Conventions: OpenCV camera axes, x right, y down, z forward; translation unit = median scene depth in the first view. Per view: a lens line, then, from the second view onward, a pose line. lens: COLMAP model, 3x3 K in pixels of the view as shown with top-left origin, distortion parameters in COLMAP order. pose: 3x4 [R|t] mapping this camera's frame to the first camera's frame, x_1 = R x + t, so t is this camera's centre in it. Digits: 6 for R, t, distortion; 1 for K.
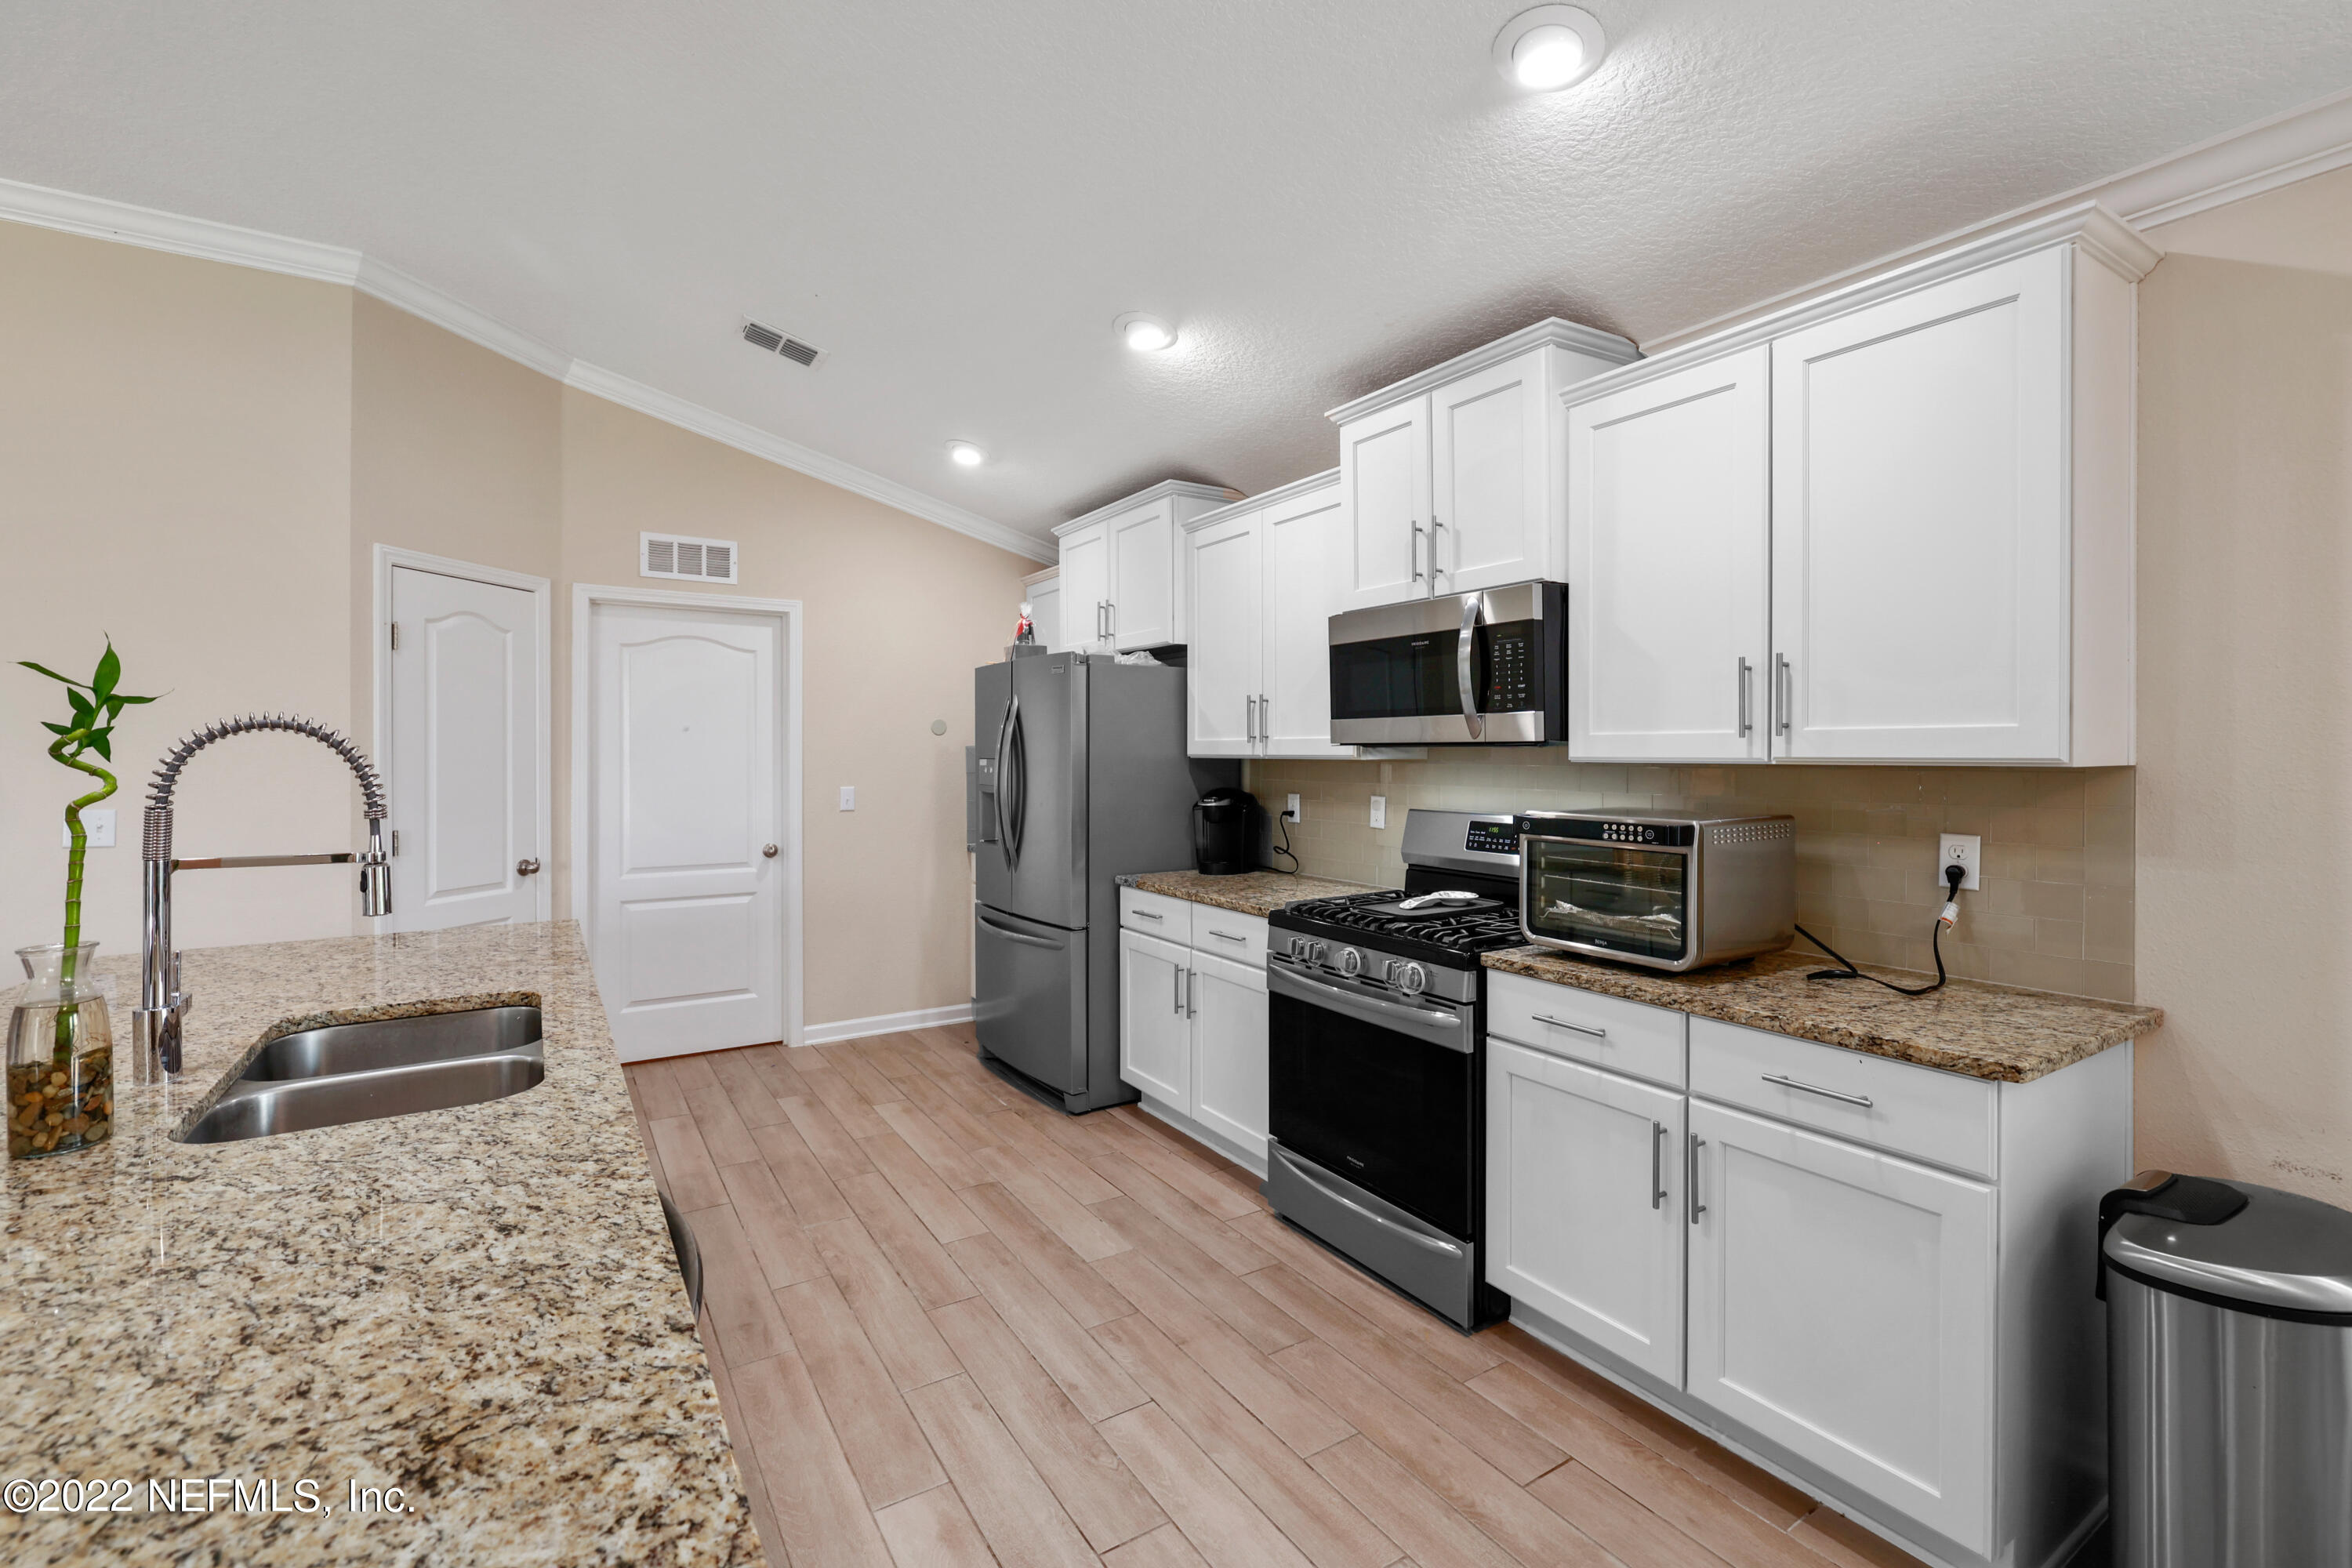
lens RADIAL K [[1006.0, 0, 1176.3], [0, 1006.0, 757.1], [0, 0, 1]] dist [-0.001898, 0.000018]
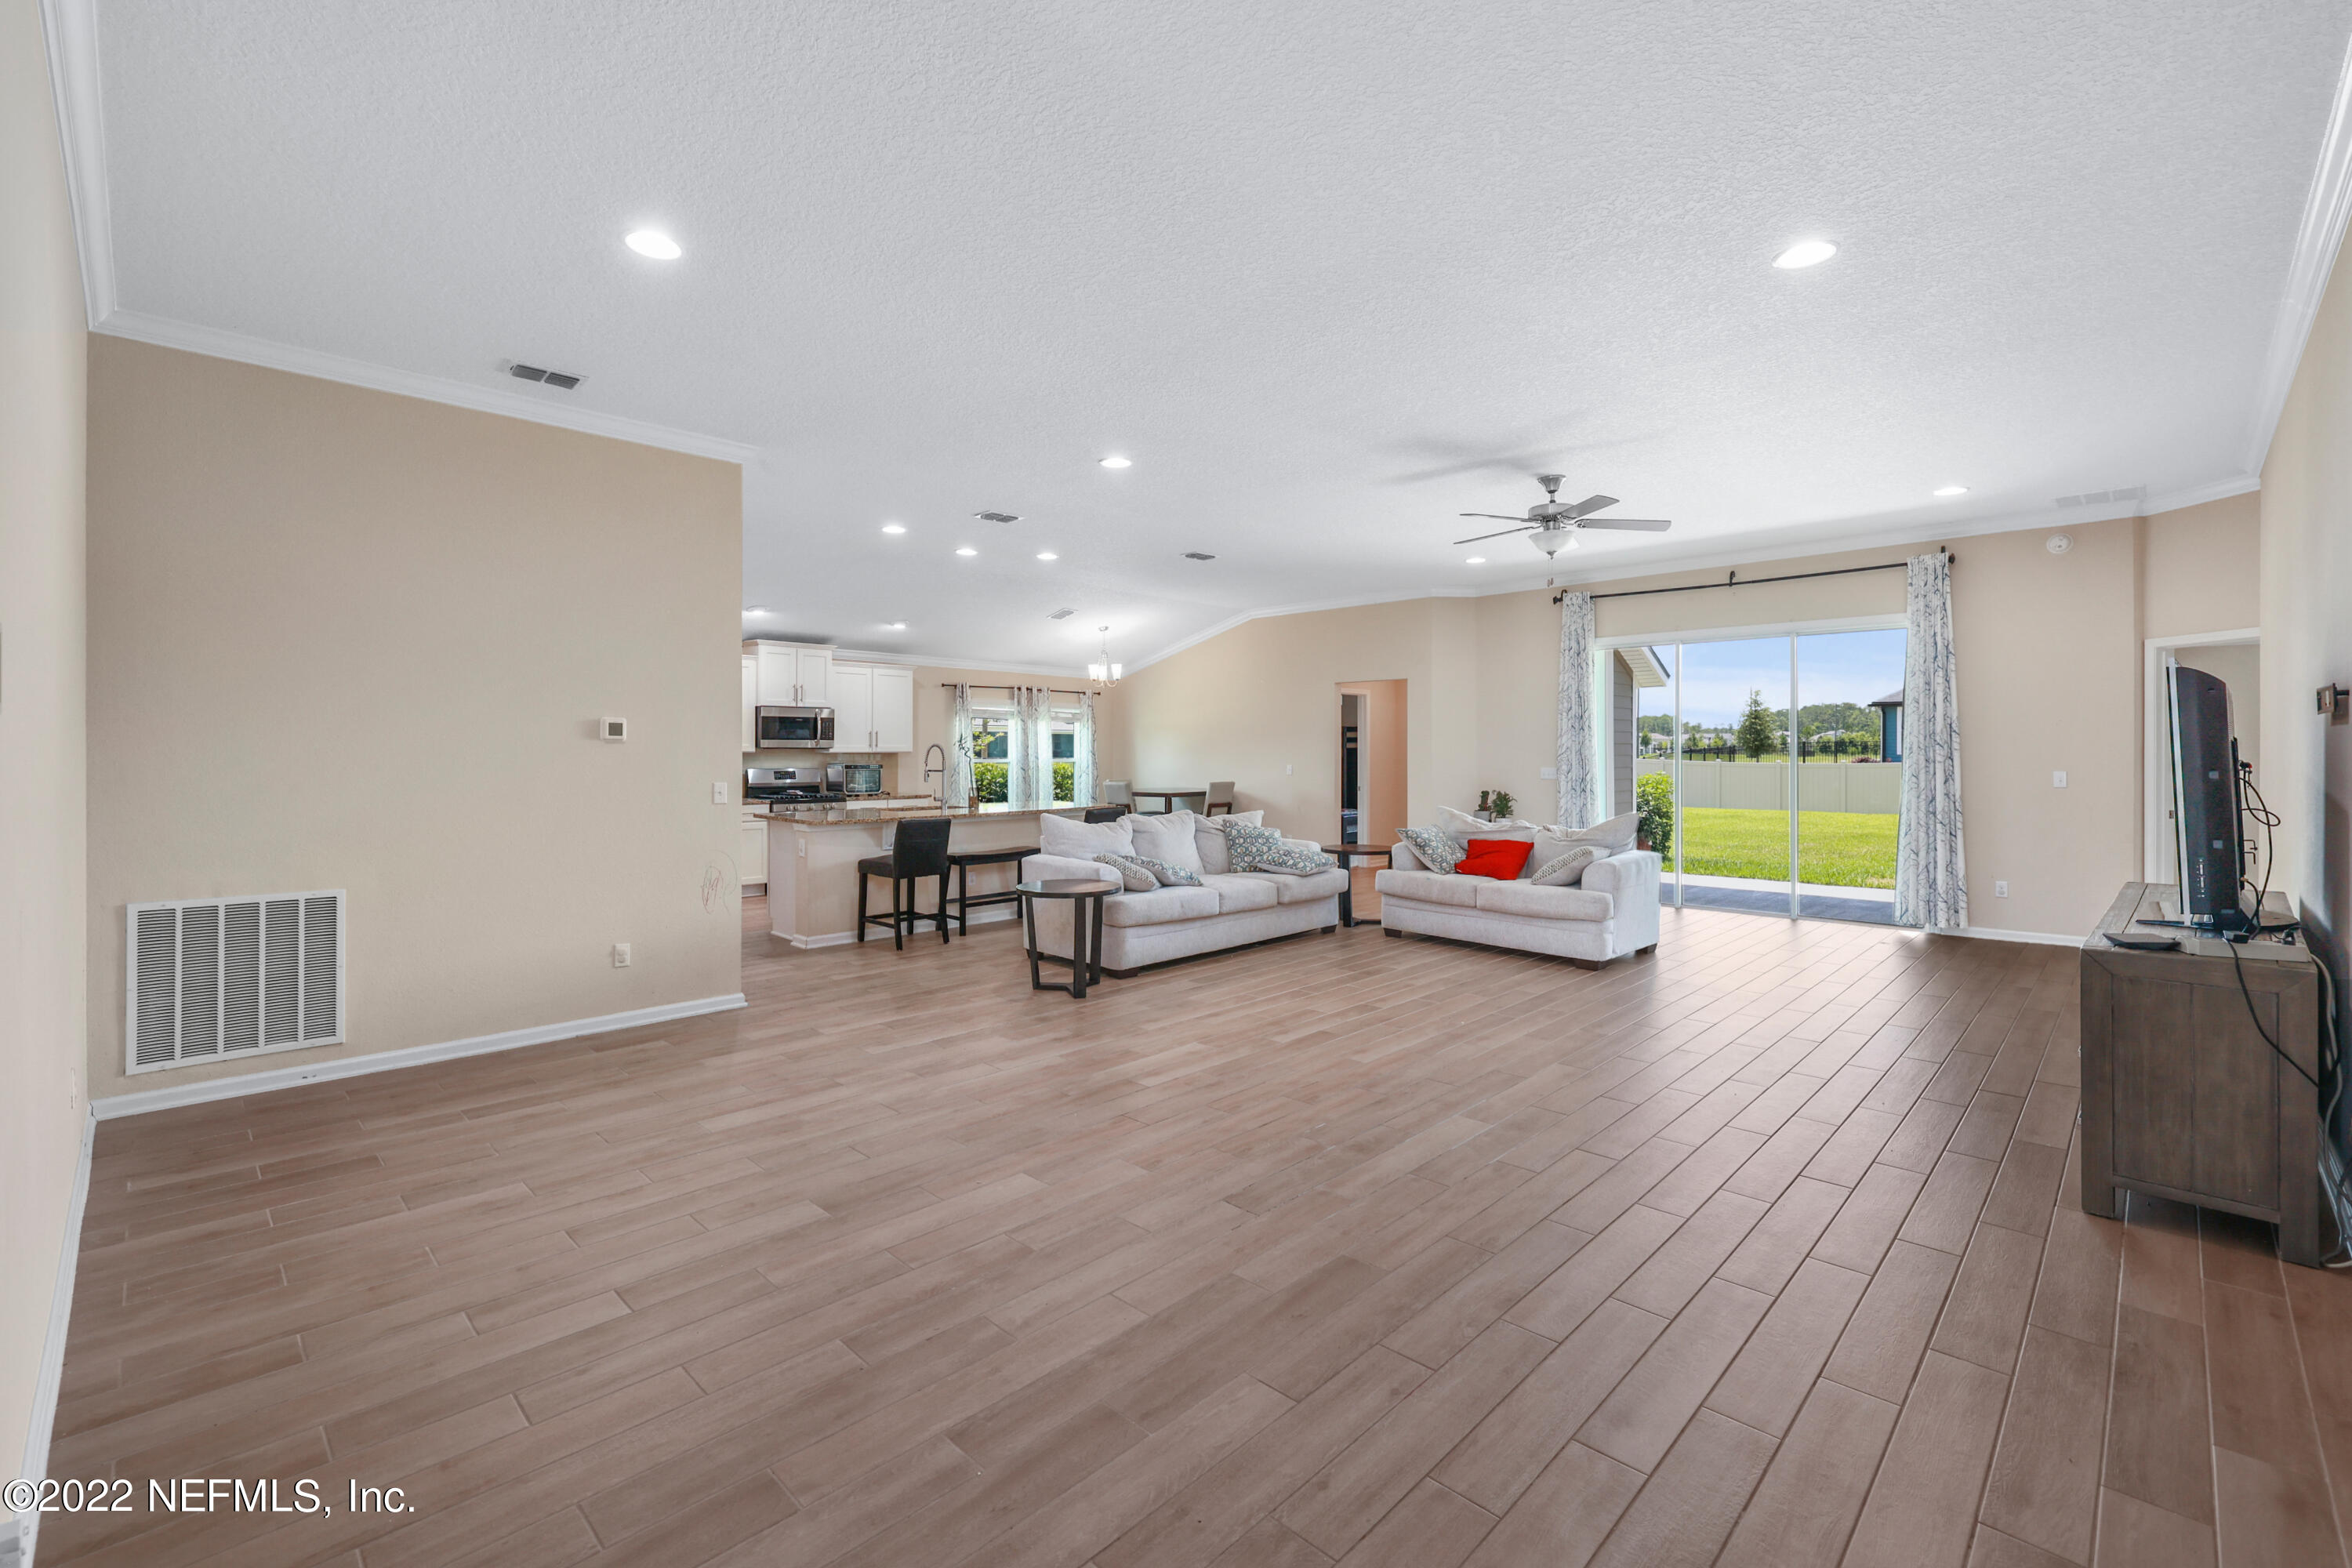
lens RADIAL K [[1005.0, 0, 1174.8], [0, 1005.0, 752.9], [0, 0, 1]] dist [0.001162, 0.000098]
pose [[-0.221252, 0.002192, 0.975214, -3.316748], [0.002808, 0.999995, -0.001611, 0.012245], [-0.975213, 0.002382, -0.221257, 0.472810]]
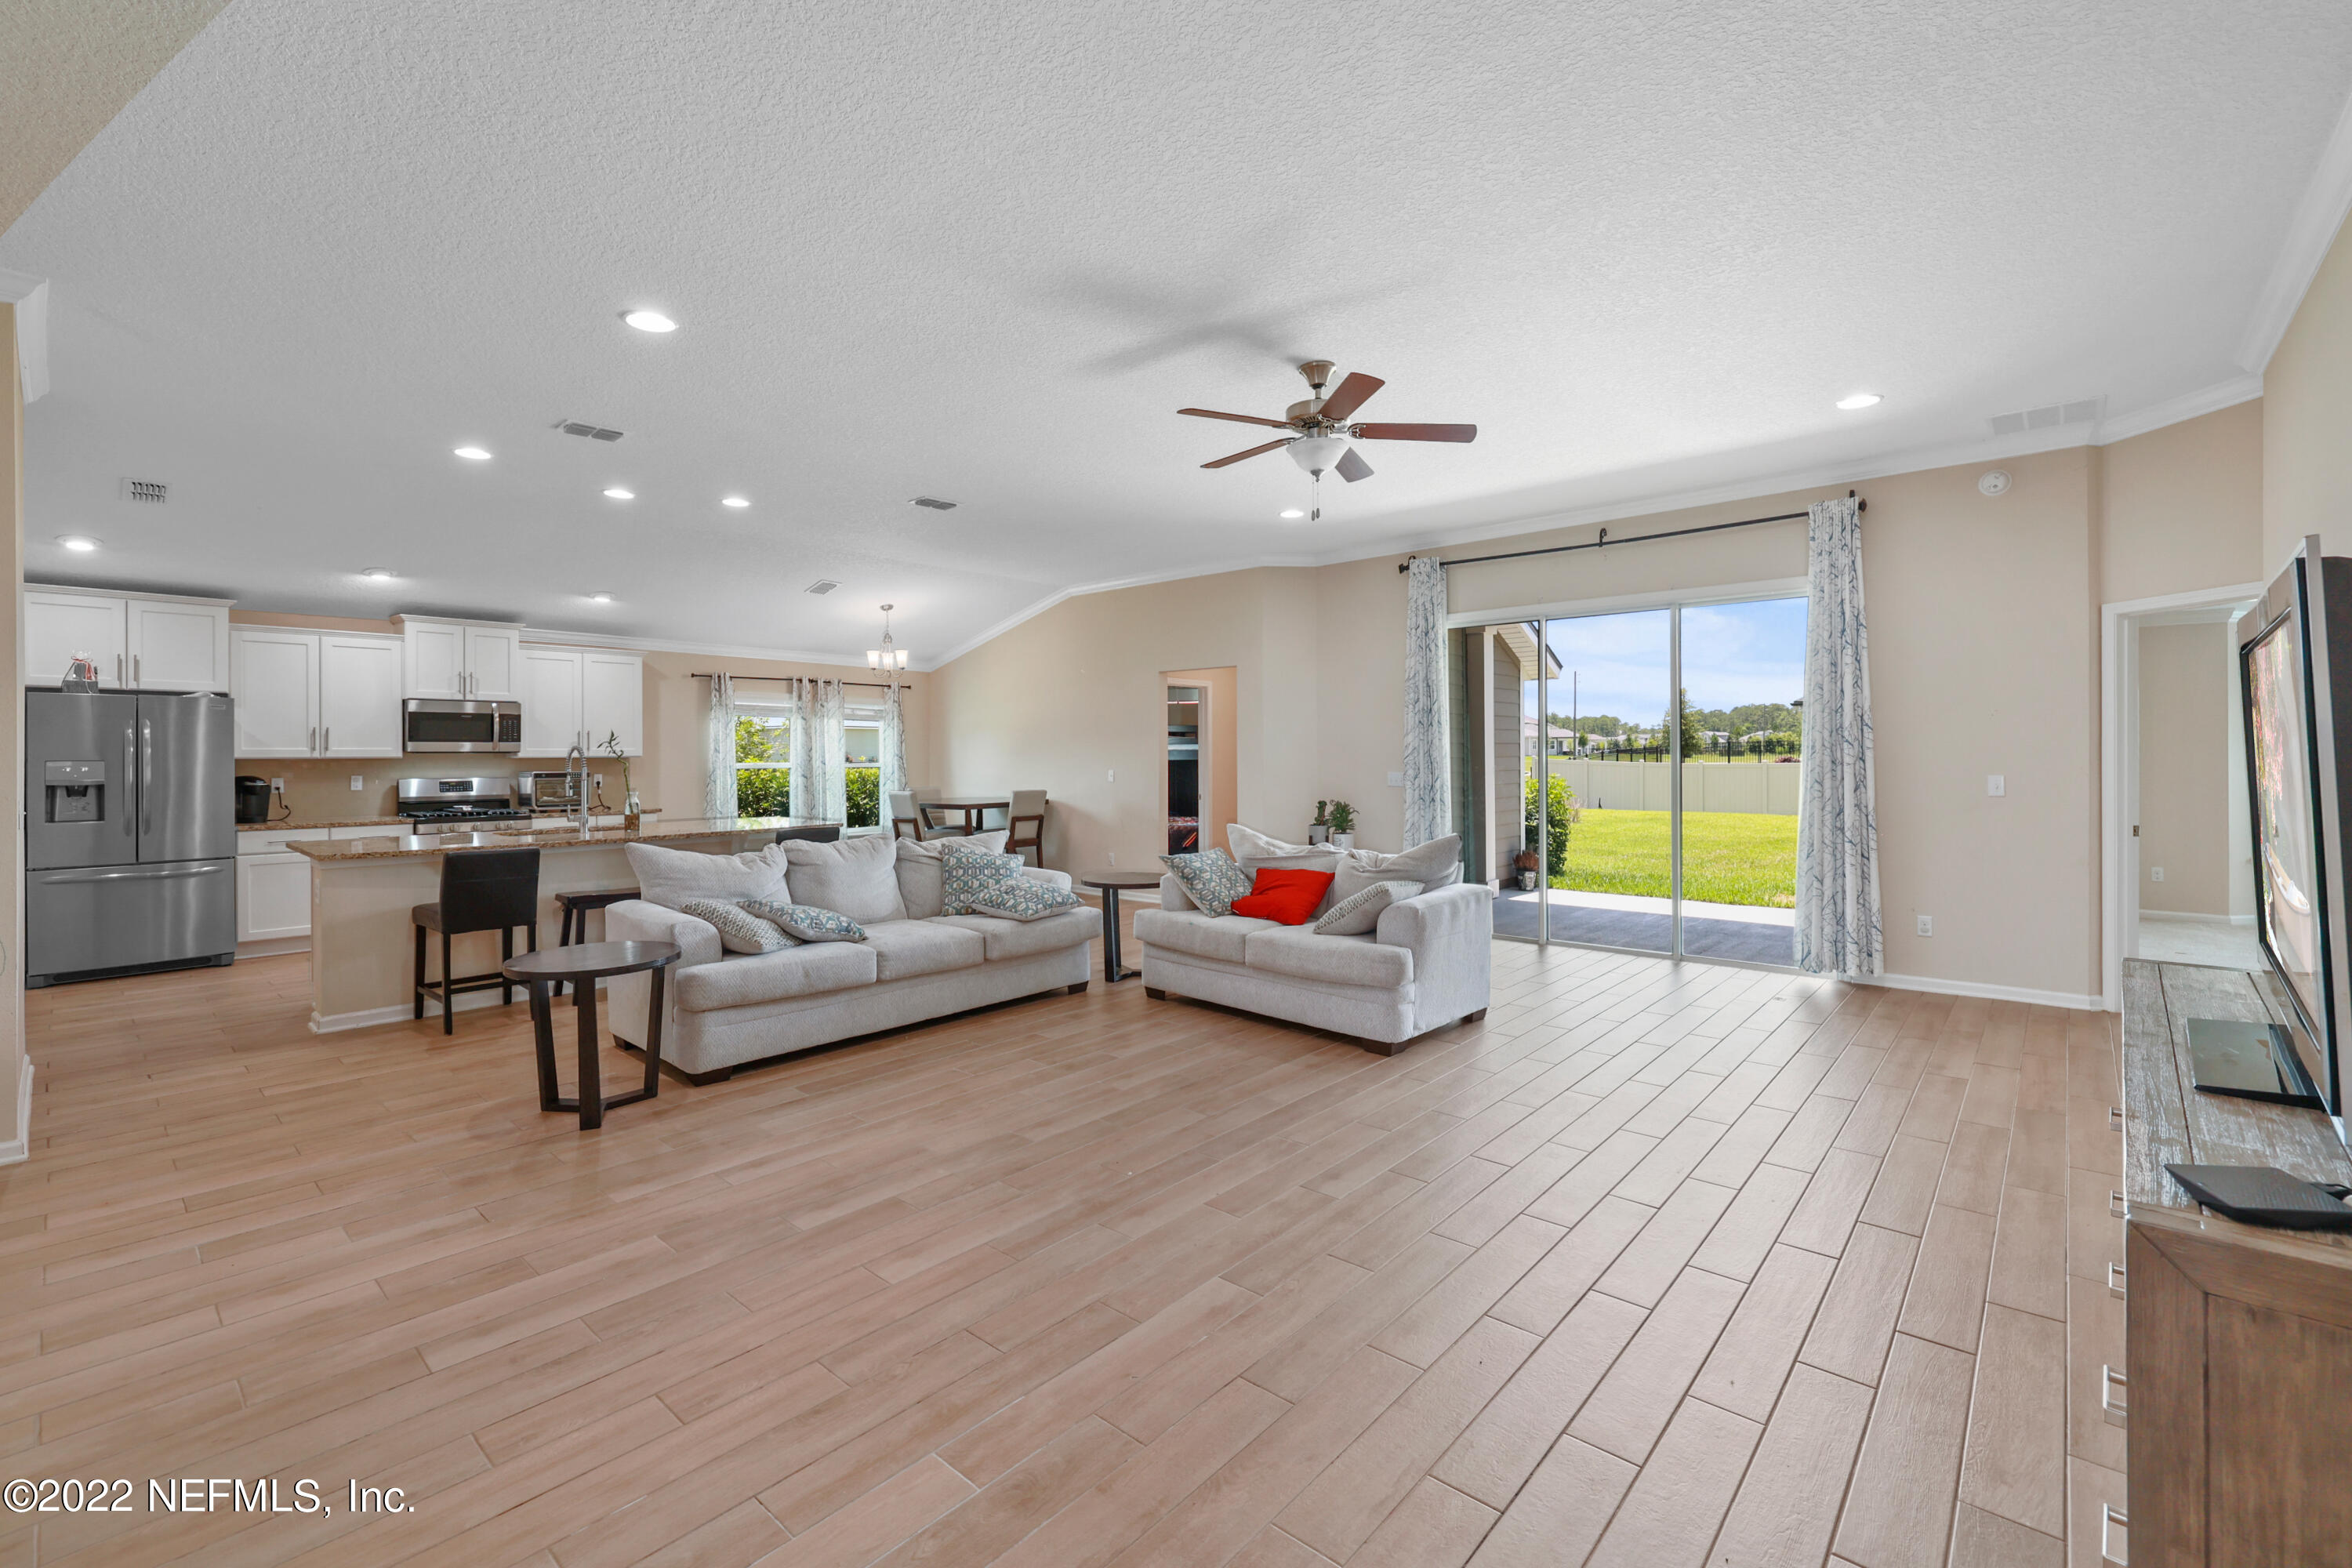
lens RADIAL K [[1006.0, 0, 1176.3], [0, 1006.0, 757.1], [0, 0, 1]] dist [-0.001898, 0.000018]
pose [[-0.271483, 0.001372, 0.962442, -2.833968], [0.007140, 0.999974, 0.000589, 0.011889], [-0.962417, 0.007032, -0.271486, -0.135109]]
